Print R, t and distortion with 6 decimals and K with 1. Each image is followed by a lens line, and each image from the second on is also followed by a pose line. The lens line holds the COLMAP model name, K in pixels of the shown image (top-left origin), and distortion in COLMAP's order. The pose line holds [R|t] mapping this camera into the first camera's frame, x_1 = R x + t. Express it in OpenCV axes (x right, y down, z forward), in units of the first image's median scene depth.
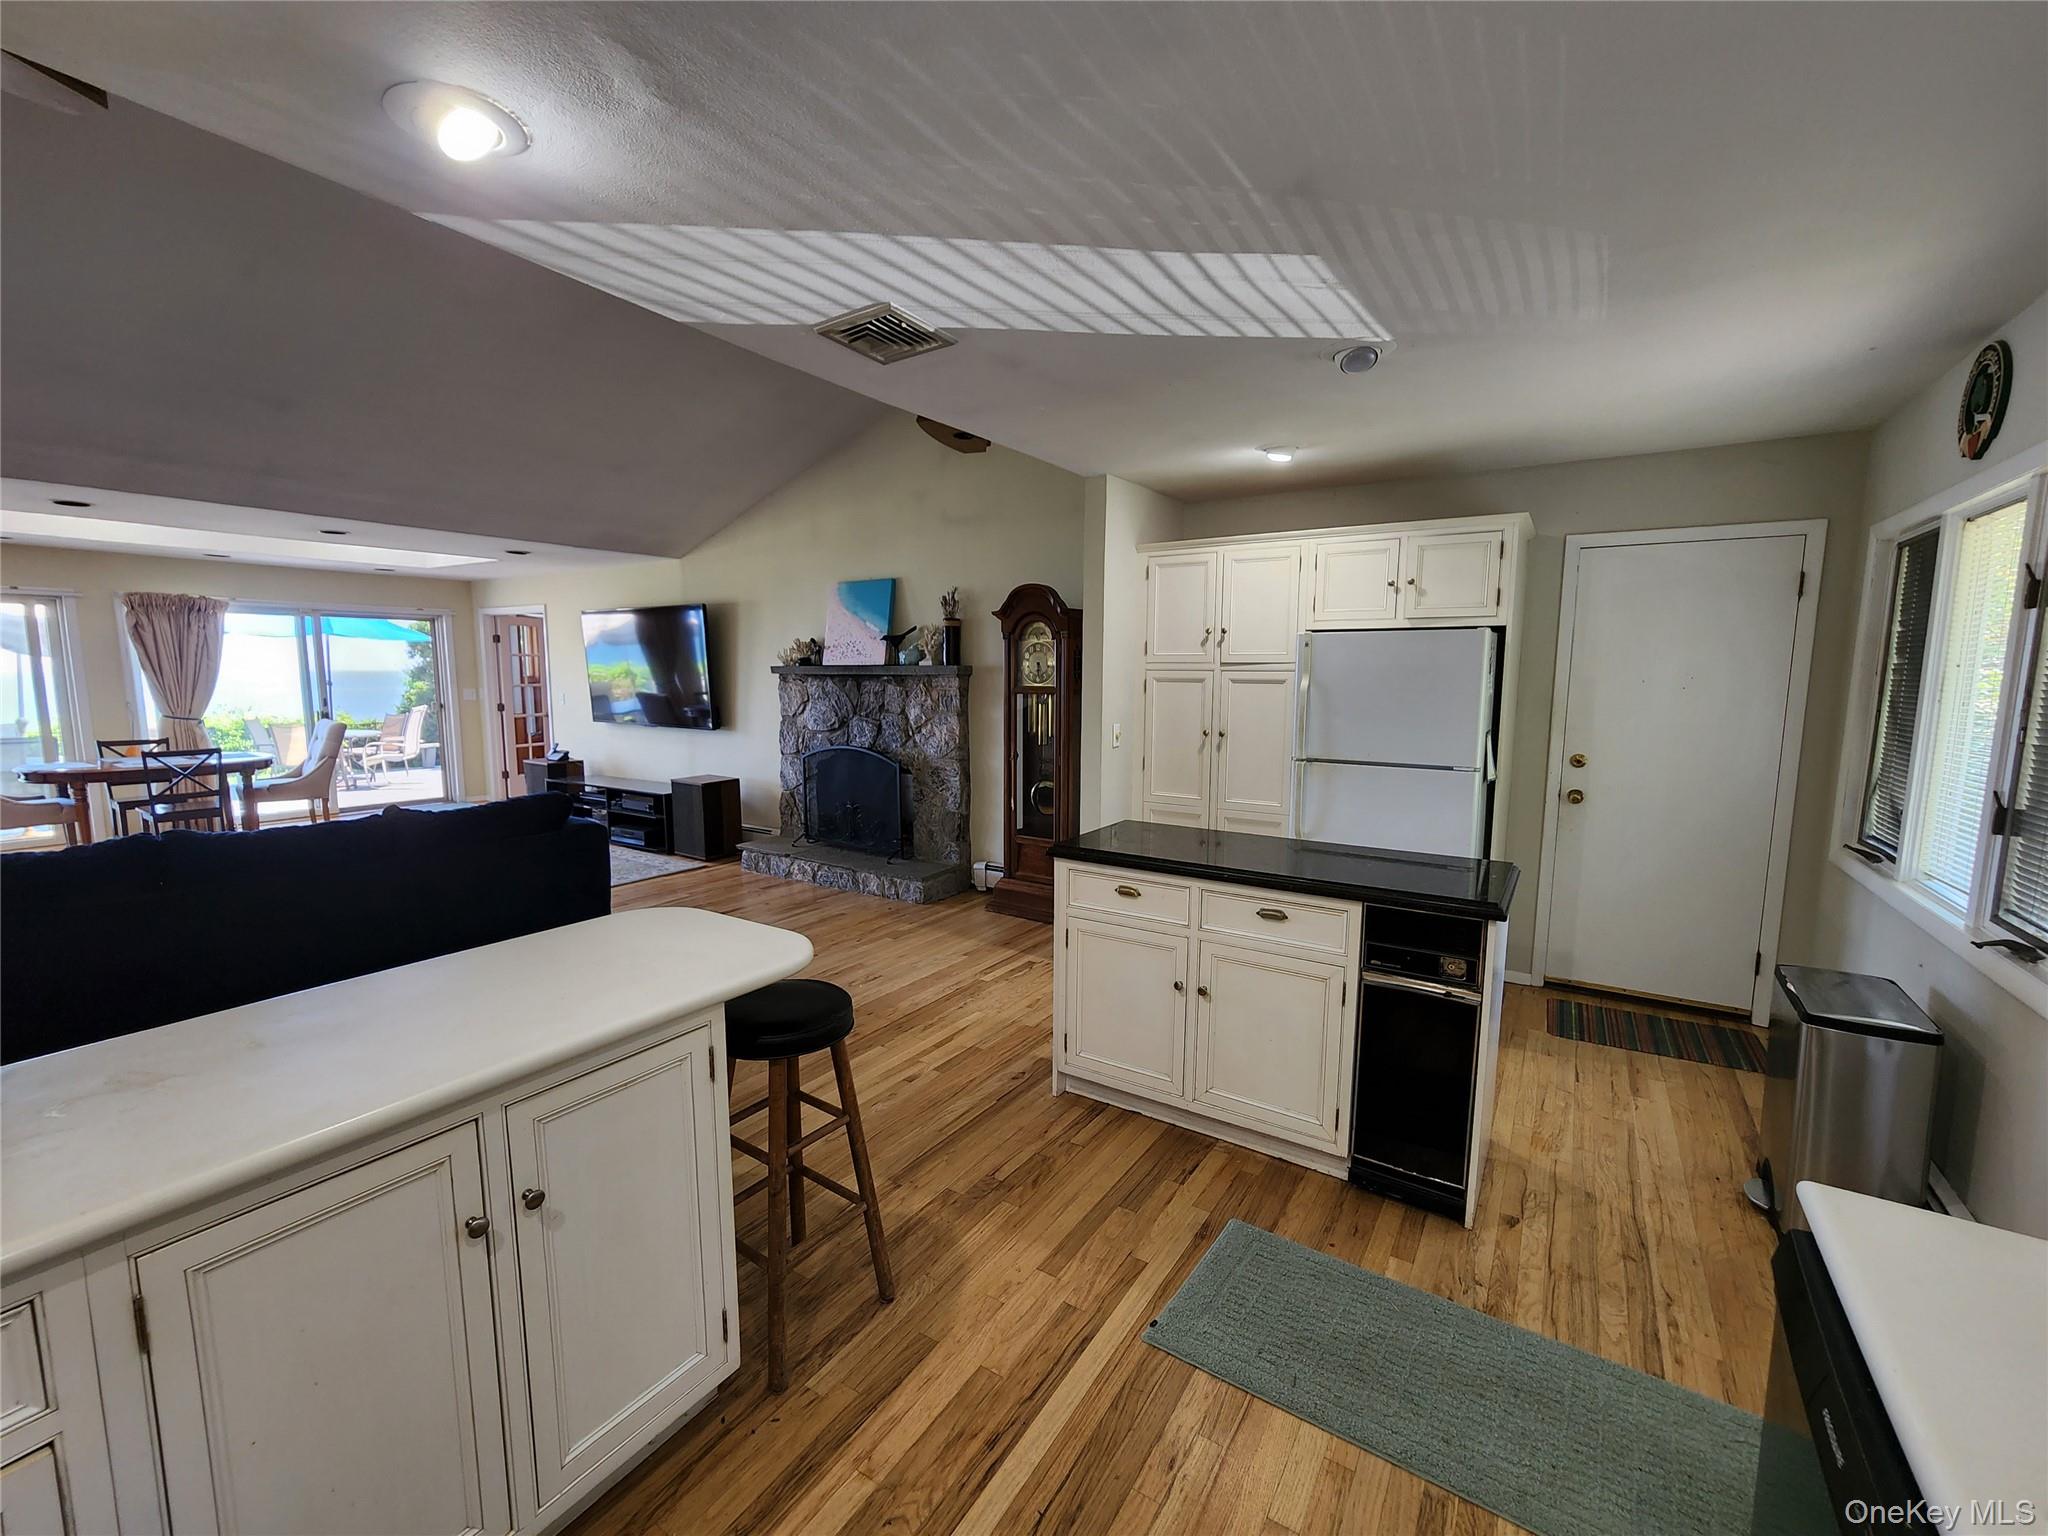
lens RADIAL K [[850.8, 0, 1019.3], [0, 850.8, 773.6], [0, 0, 1]] dist [-0.006182, 0.002786]
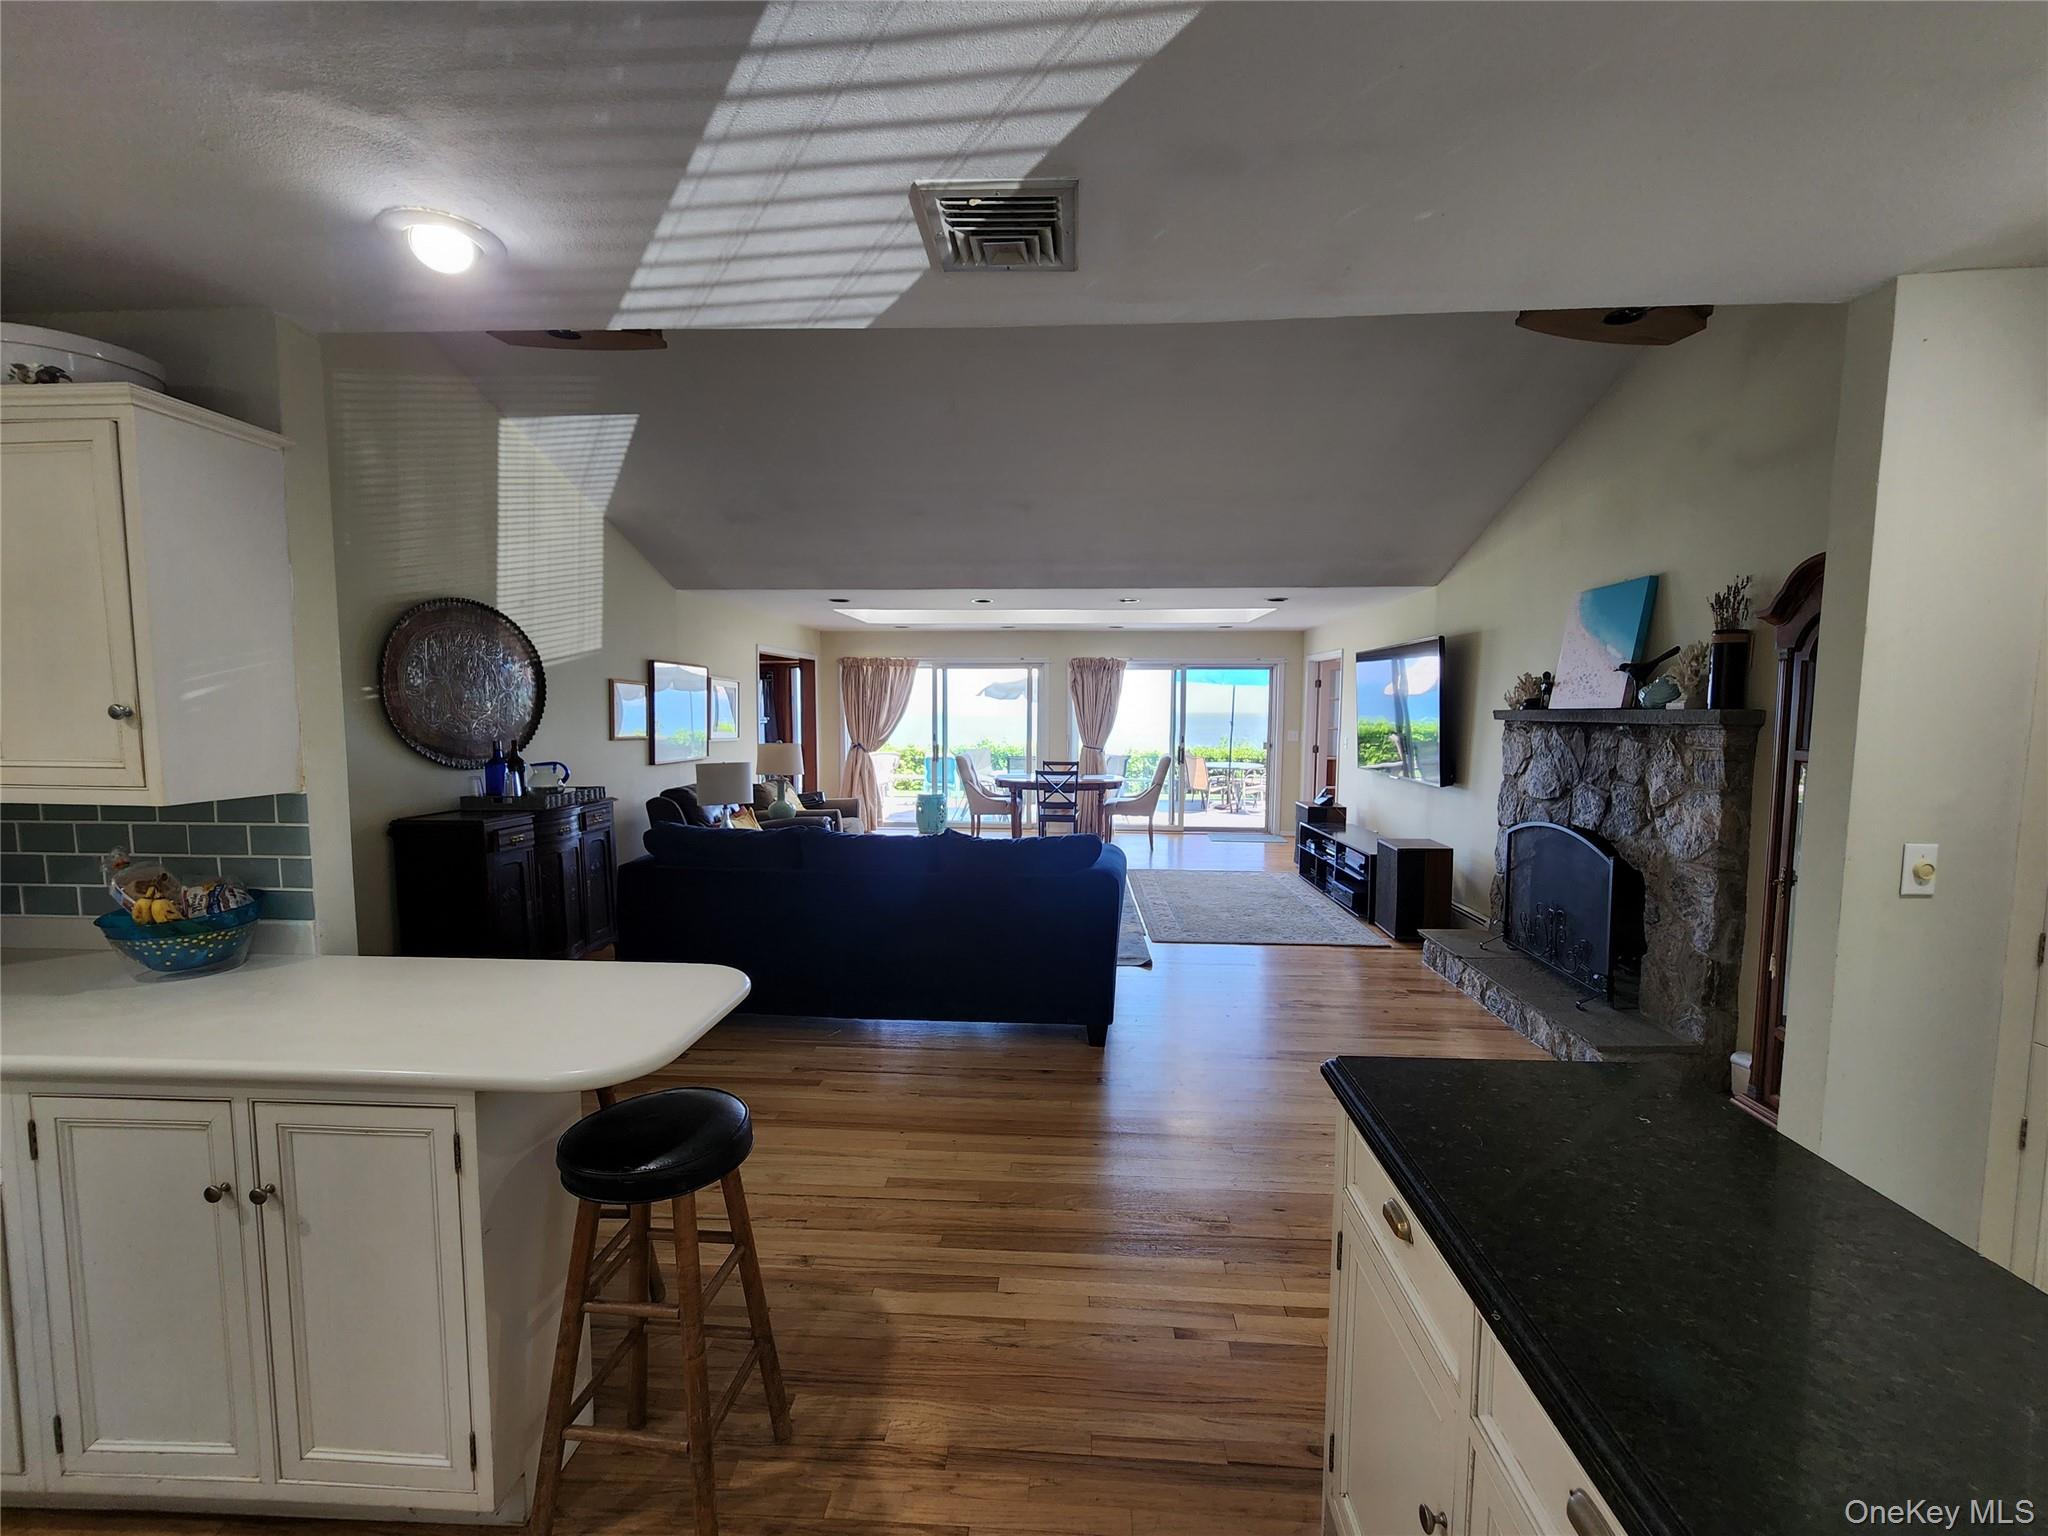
lens RADIAL K [[850.8, 0, 1027.3], [0, 850.8, 780.1], [0, 0, 1]] dist [-0.006182, 0.002786]
pose [[0.497838, 0.070926, -0.864365, 0.186357], [-0.107272, 0.994033, 0.019782, -0.036482], [0.860610, 0.082874, 0.502476, 0.279700]]
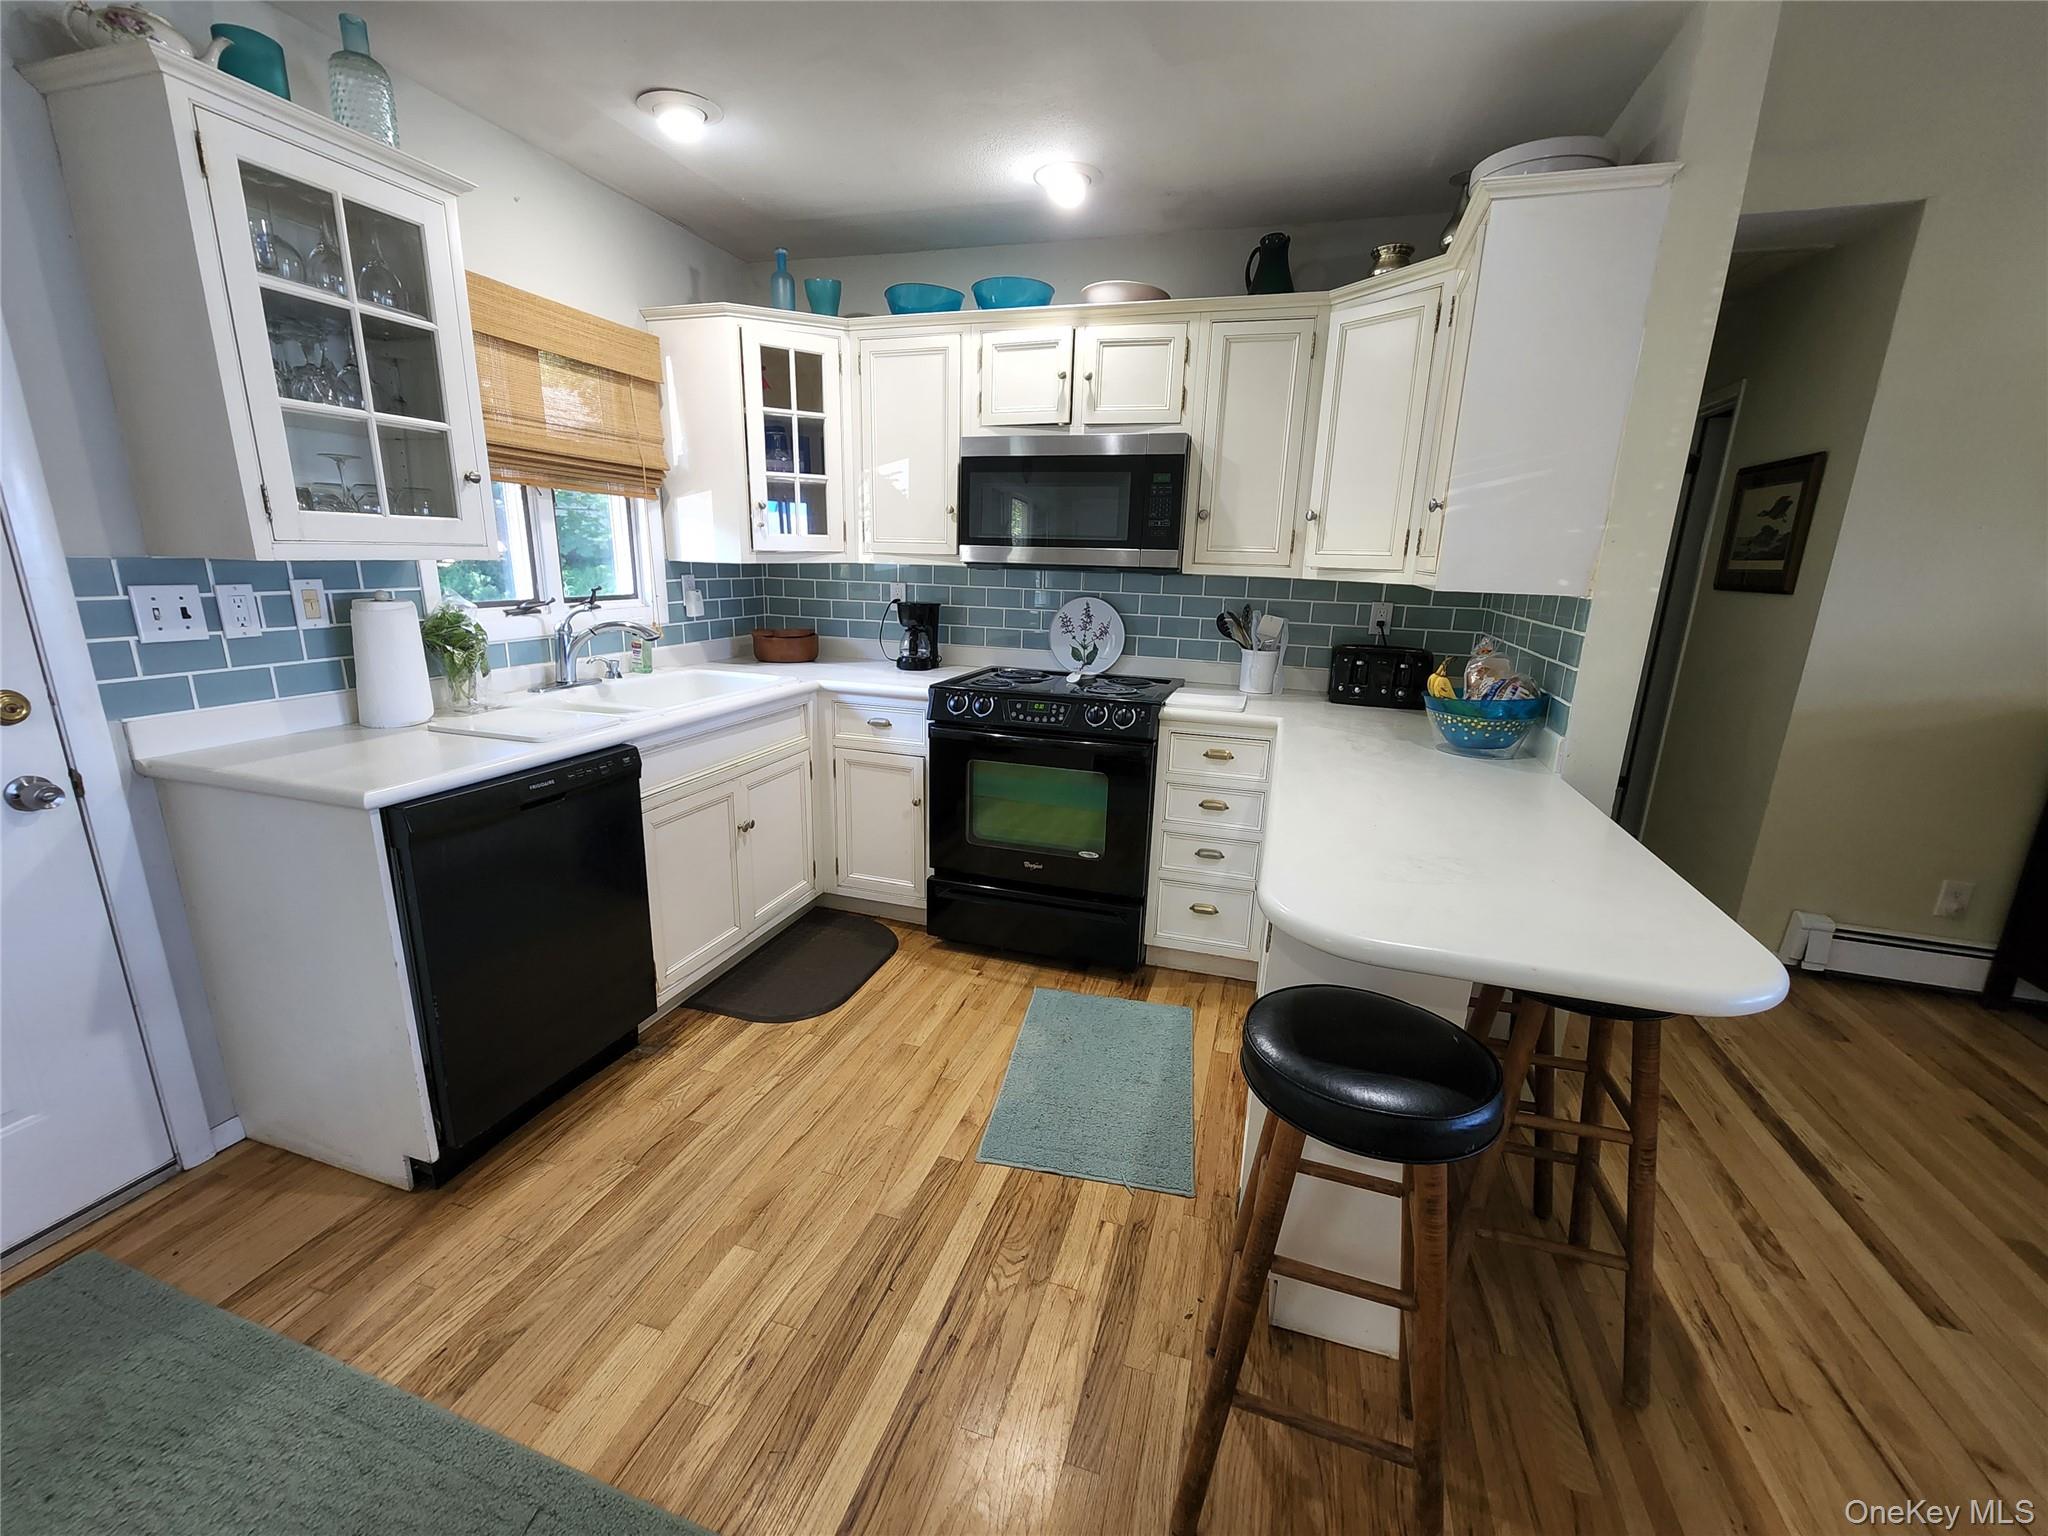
lens RADIAL K [[850.8, 0, 1025.8], [0, 850.8, 774.9], [0, 0, 1]] dist [-0.006182, 0.002786]
pose [[-0.960361, 0.038745, -0.276055, 0.033646], [-0.066352, 0.930061, 0.361365, -0.032147], [0.270749, 0.365358, -0.890623, 0.450422]]
